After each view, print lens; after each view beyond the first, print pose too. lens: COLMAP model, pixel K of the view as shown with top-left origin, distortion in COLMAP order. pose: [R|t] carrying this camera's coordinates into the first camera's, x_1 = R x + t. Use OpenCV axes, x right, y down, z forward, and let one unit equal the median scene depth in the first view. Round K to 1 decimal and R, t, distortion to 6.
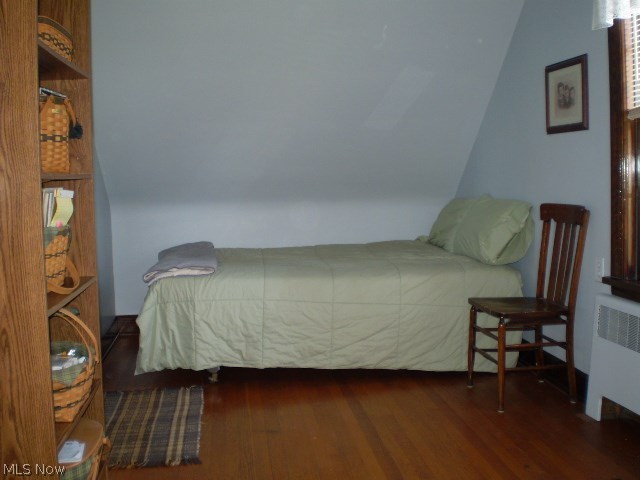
lens RADIAL K [[735.0, 0, 320.0], [0, 735.0, 240.0], [0, 0, 1]] dist [-0.068366, -0.152808]
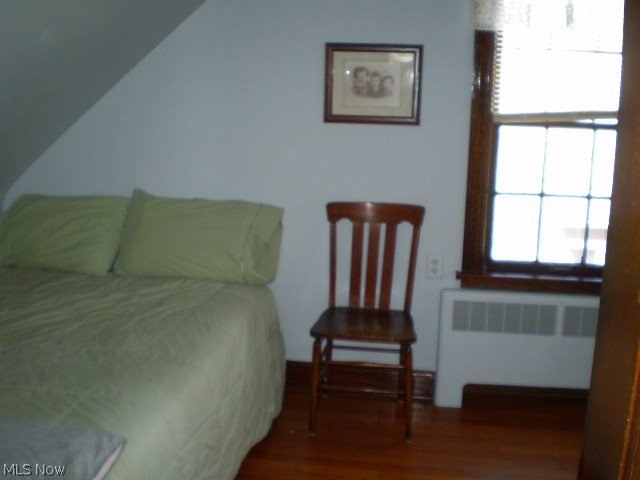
lens RADIAL K [[735.0, 0, 320.0], [0, 735.0, 240.0], [0, 0, 1]] dist [-0.068366, -0.152808]
pose [[0.227194, -0.148671, 0.962434, -0.596693], [0.051383, 0.988732, 0.140604, -0.140059], [-0.972493, 0.017509, 0.232273, 0.870508]]
